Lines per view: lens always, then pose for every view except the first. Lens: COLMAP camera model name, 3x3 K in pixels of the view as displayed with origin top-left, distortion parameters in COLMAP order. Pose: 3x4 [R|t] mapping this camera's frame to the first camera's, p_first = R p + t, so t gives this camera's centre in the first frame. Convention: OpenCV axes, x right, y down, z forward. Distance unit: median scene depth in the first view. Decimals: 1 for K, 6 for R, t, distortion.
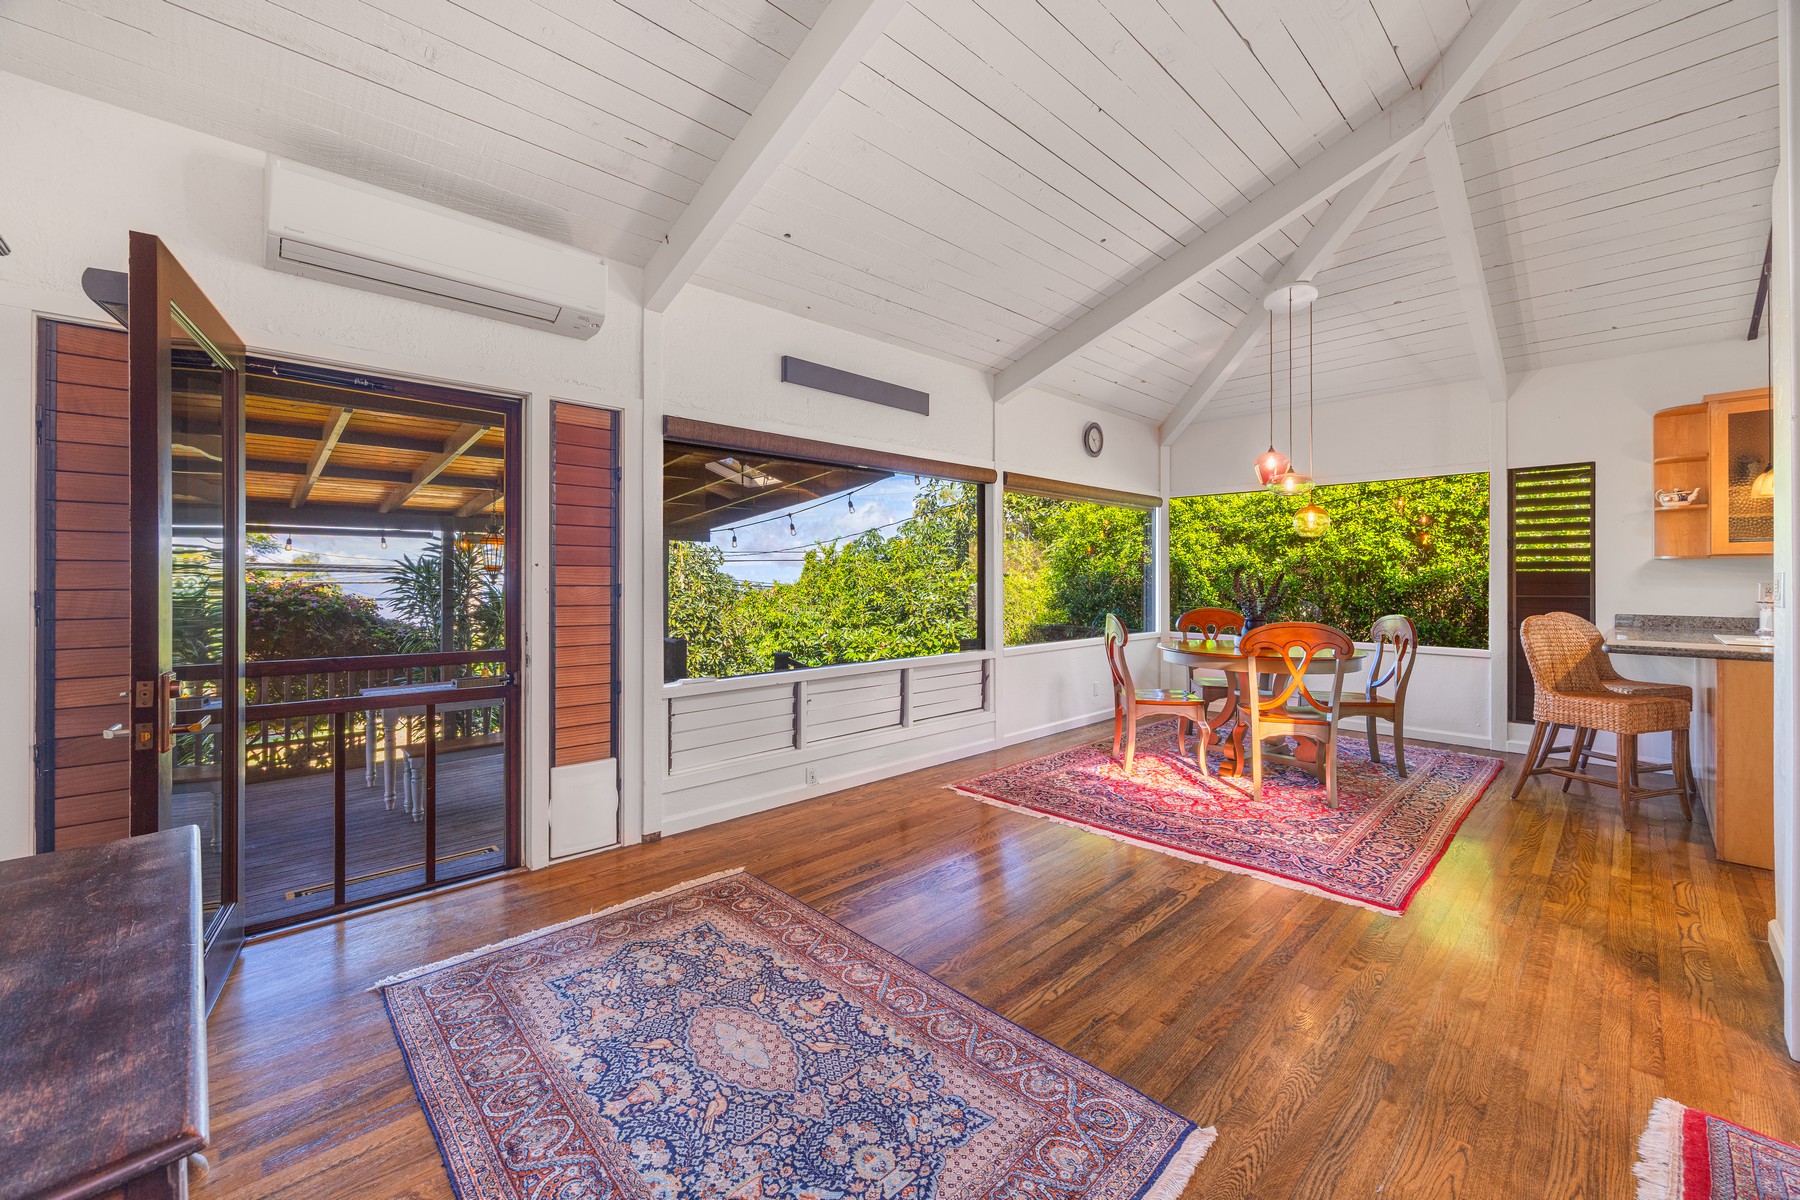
lens RADIAL K [[706.0, 0, 920.8], [0, 706.0, 577.6], [0, 0, 1]] dist [-0.001490, -0.000266]
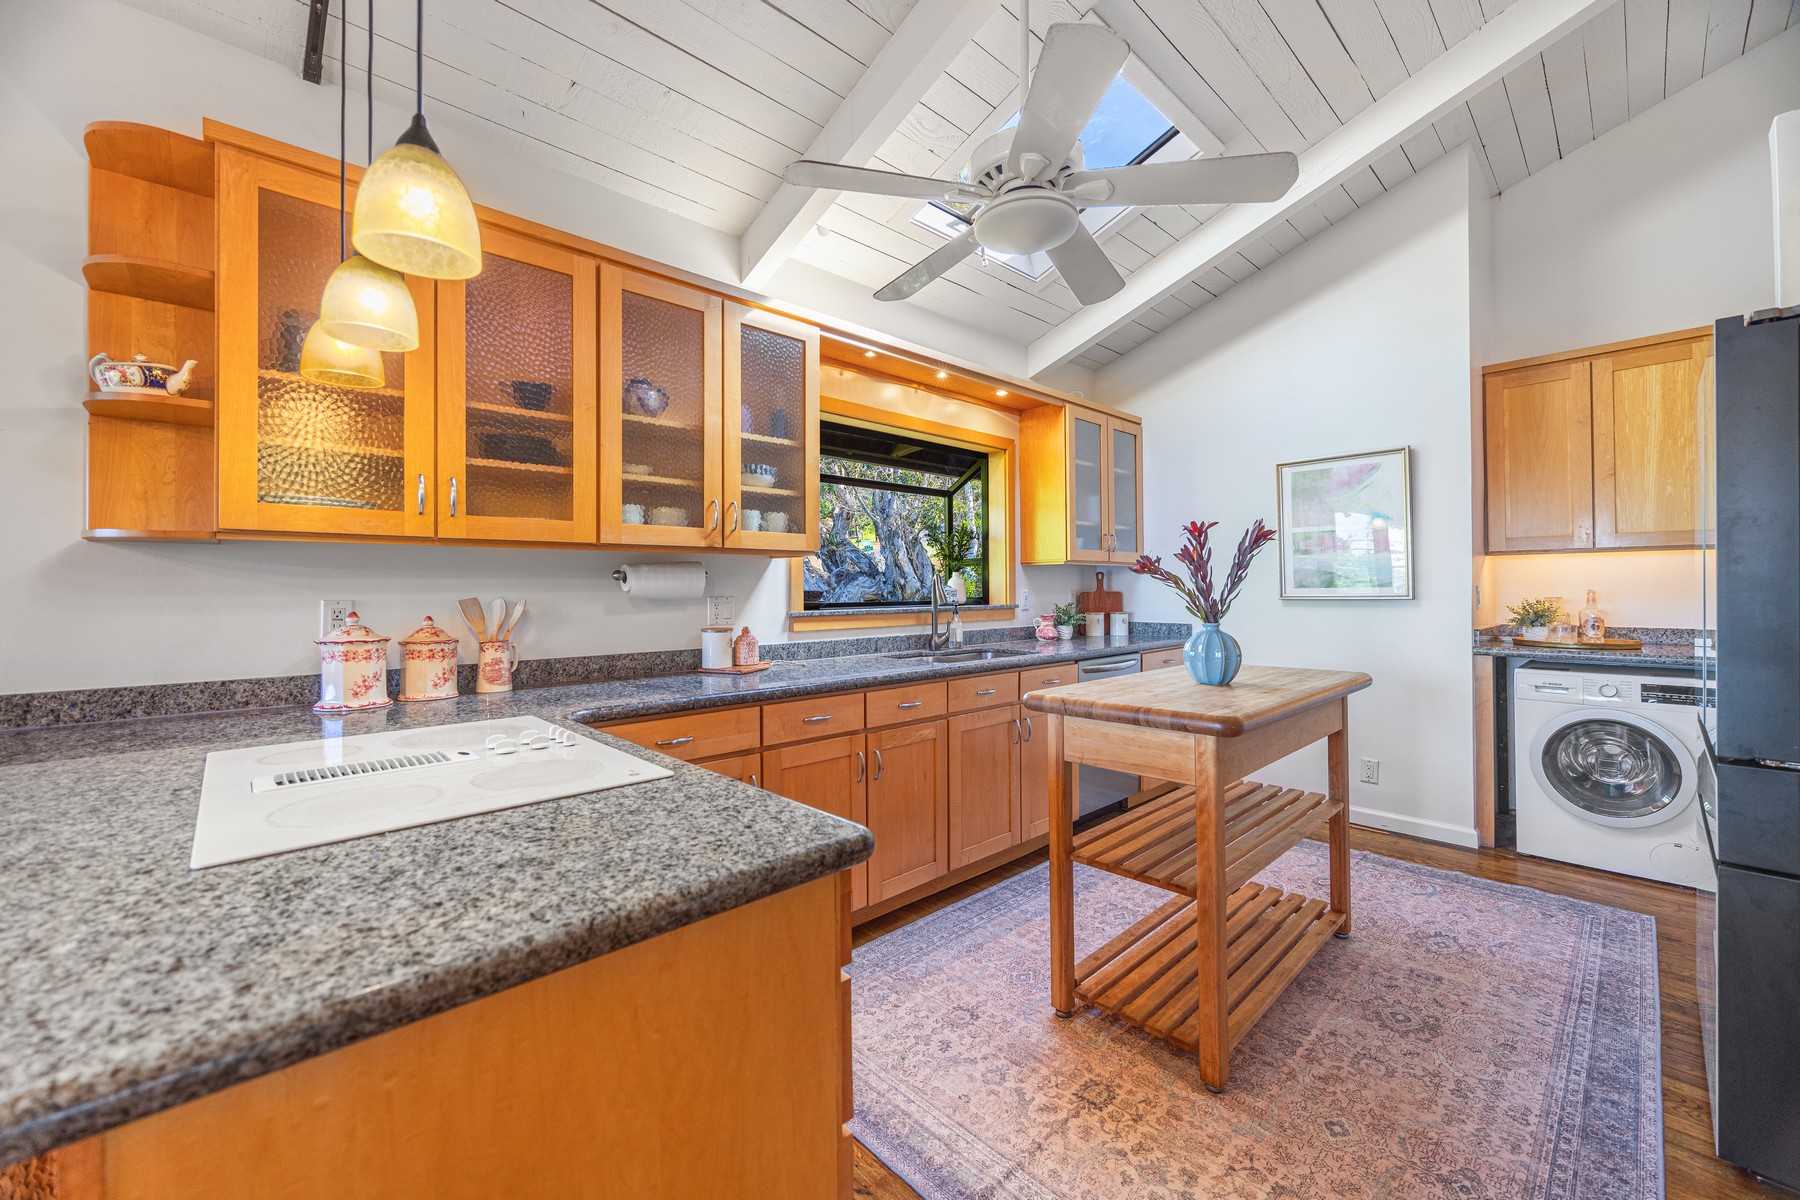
lens RADIAL K [[706.0, 0, 906.4], [0, 706.0, 585.2], [0, 0, 1]] dist [-0.001490, -0.000266]
pose [[0.016352, 0.002913, 0.999862, 0.928023], [0.008017, 0.999963, -0.003044, 0.003015], [-0.999834, 0.008066, 0.016328, 0.770596]]
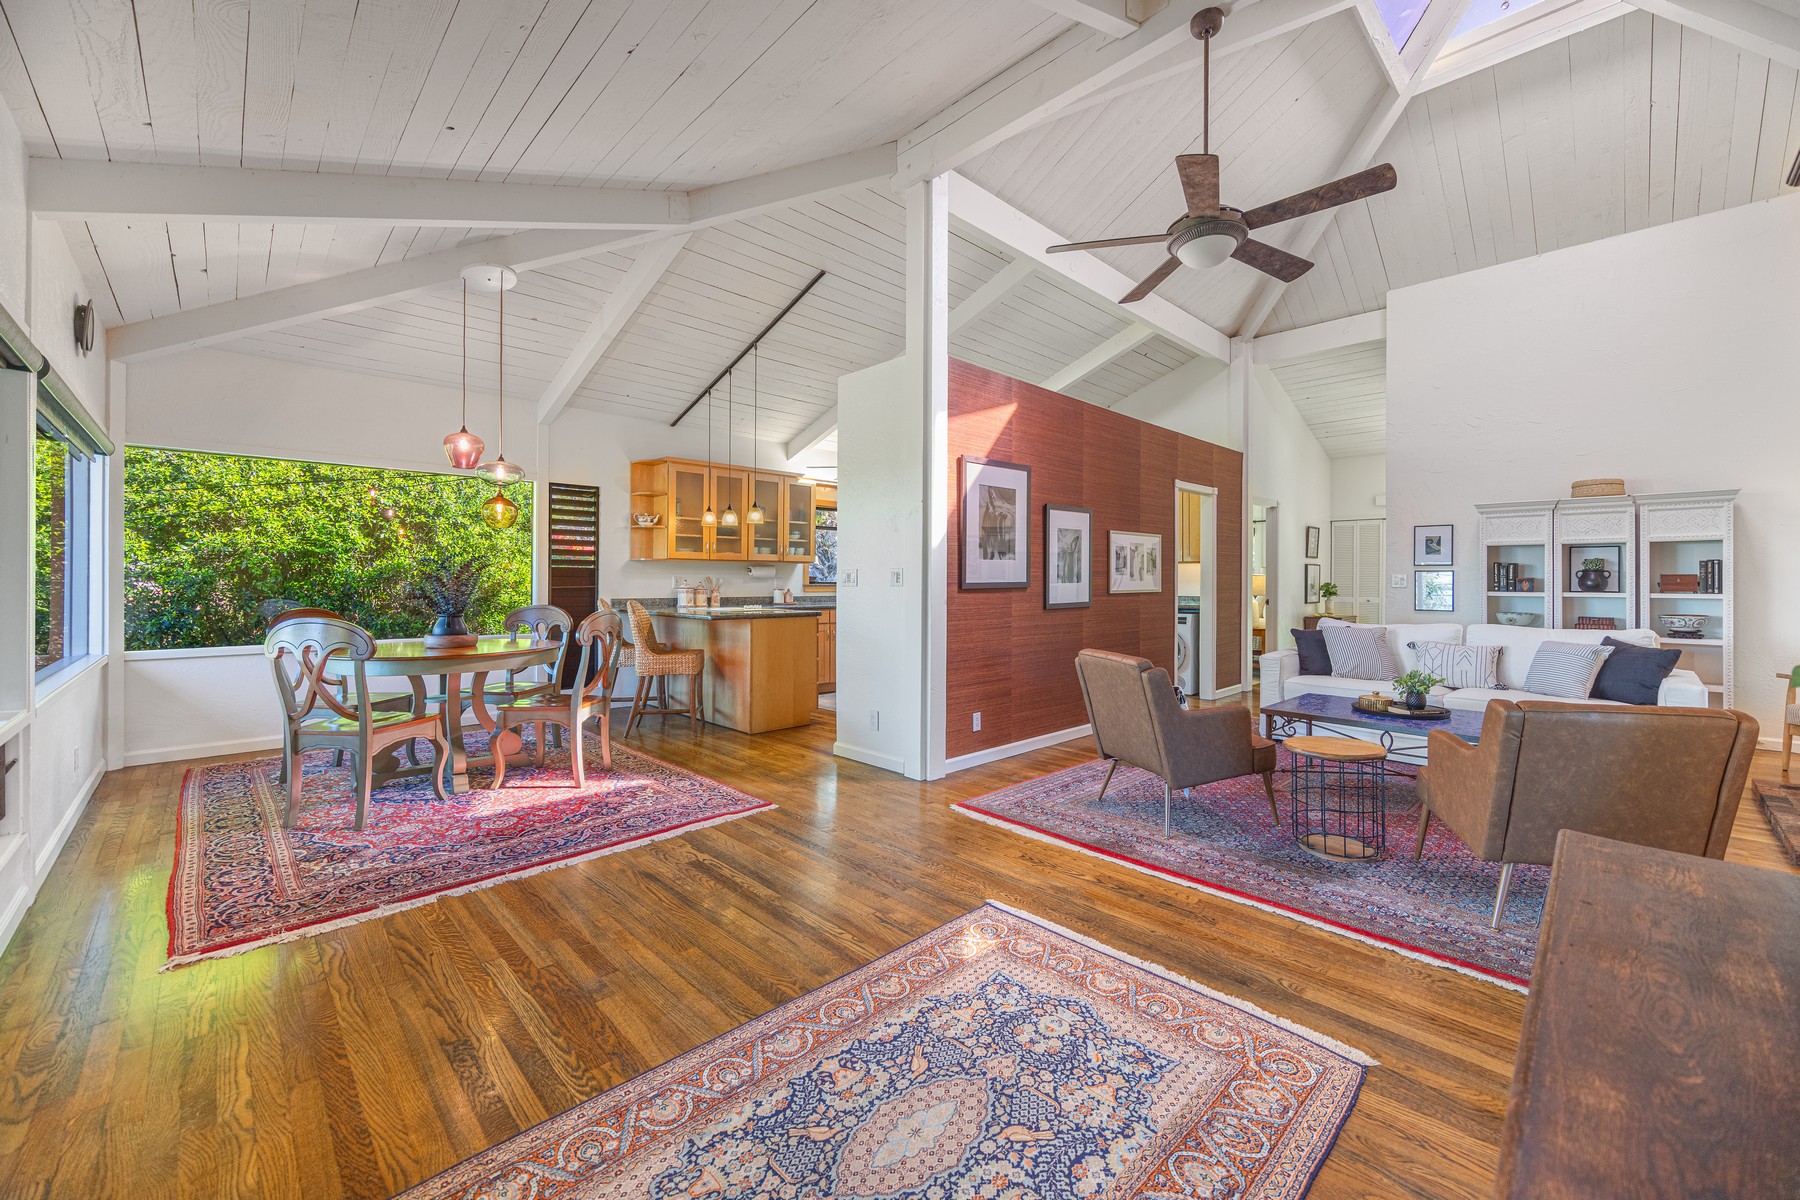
lens RADIAL K [[716.1, 0, 918.1], [0, 716.1, 577.1], [0, 0, 1]] dist [-0.007425, 0.000377]
pose [[-0.005084, 0.001299, 0.999986, -0.600710], [-0.002791, 0.999995, -0.001313, 0.013400], [-0.999983, -0.002797, -0.005081, 0.560640]]
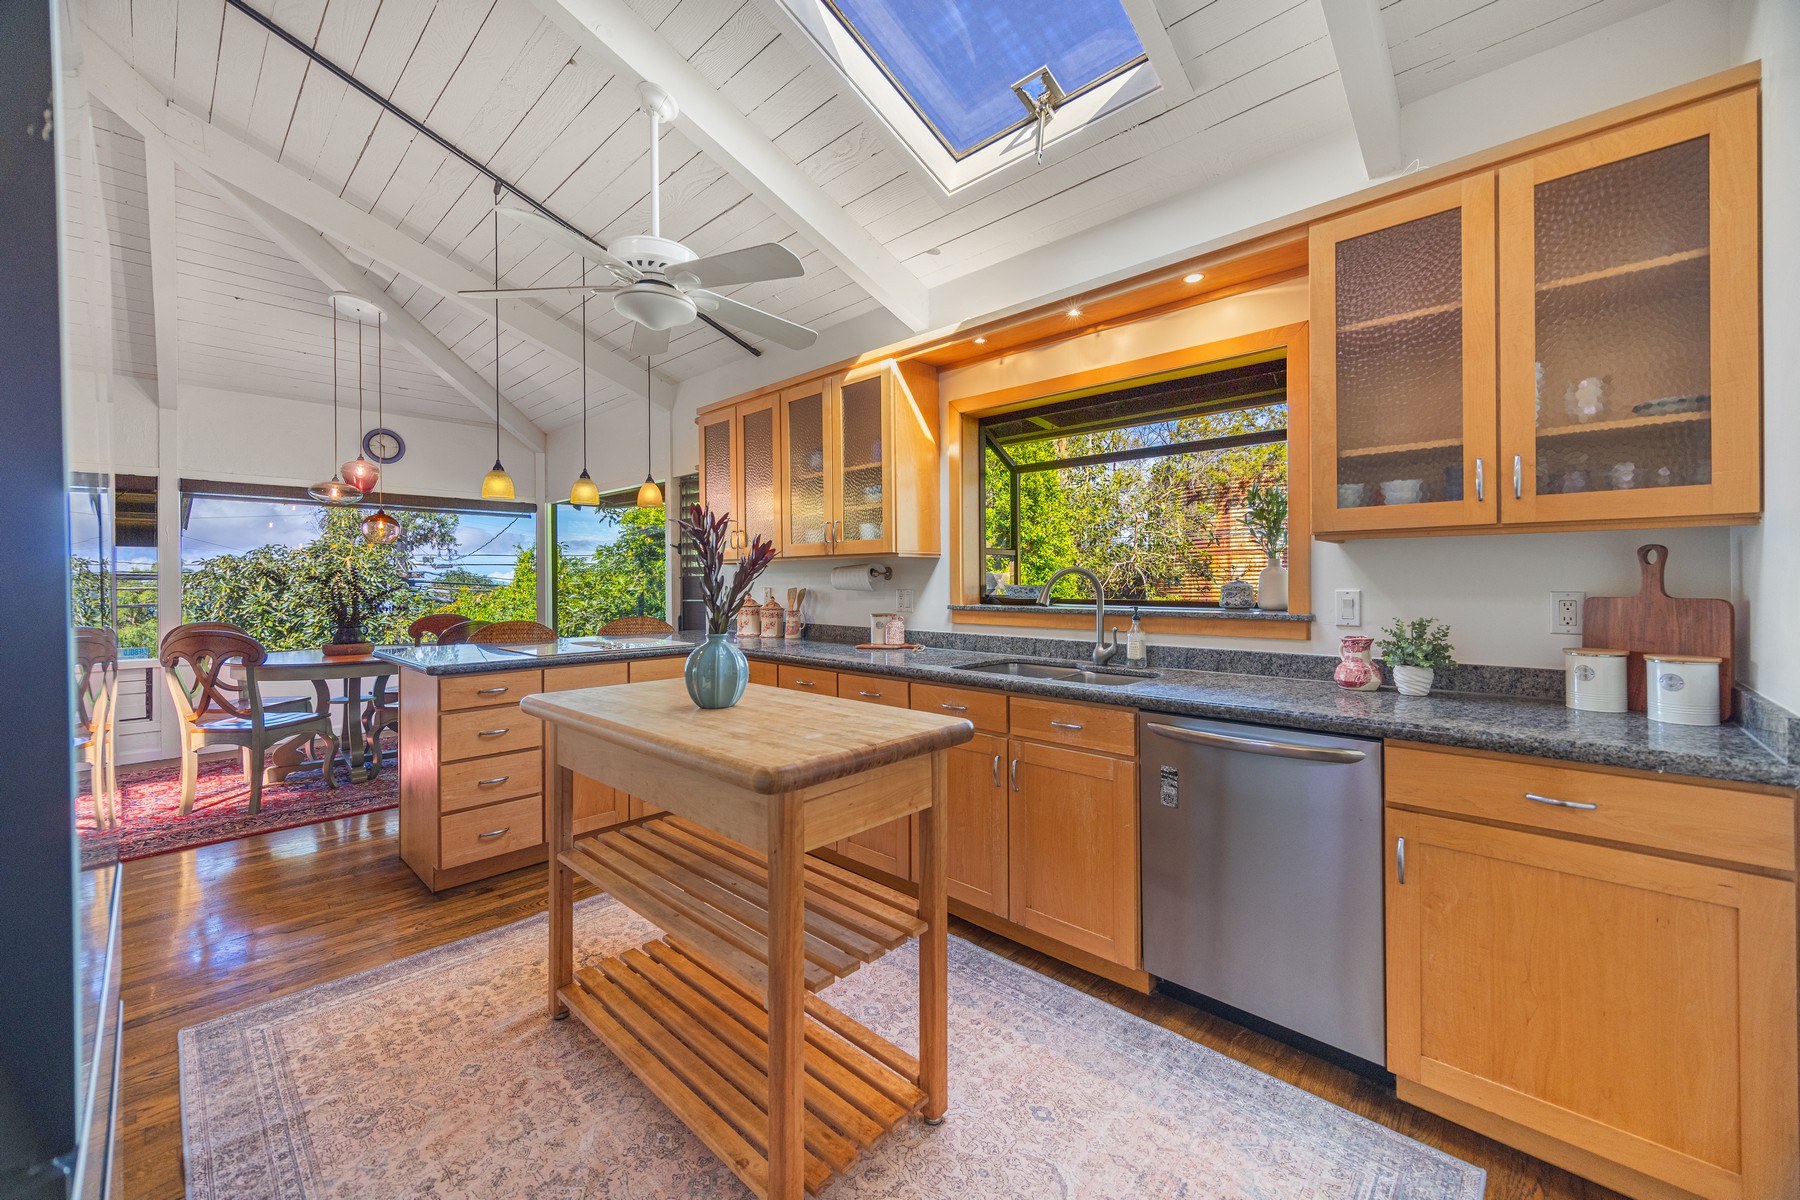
lens RADIAL K [[706.0, 0, 904.4], [0, 706.0, 586.0], [0, 0, 1]] dist [-0.001490, -0.000266]
pose [[0.999378, -0.003536, 0.035082, 1.763525], [0.003438, 0.999990, 0.002849, 0.002819], [-0.035092, -0.002727, 0.999380, -0.098751]]
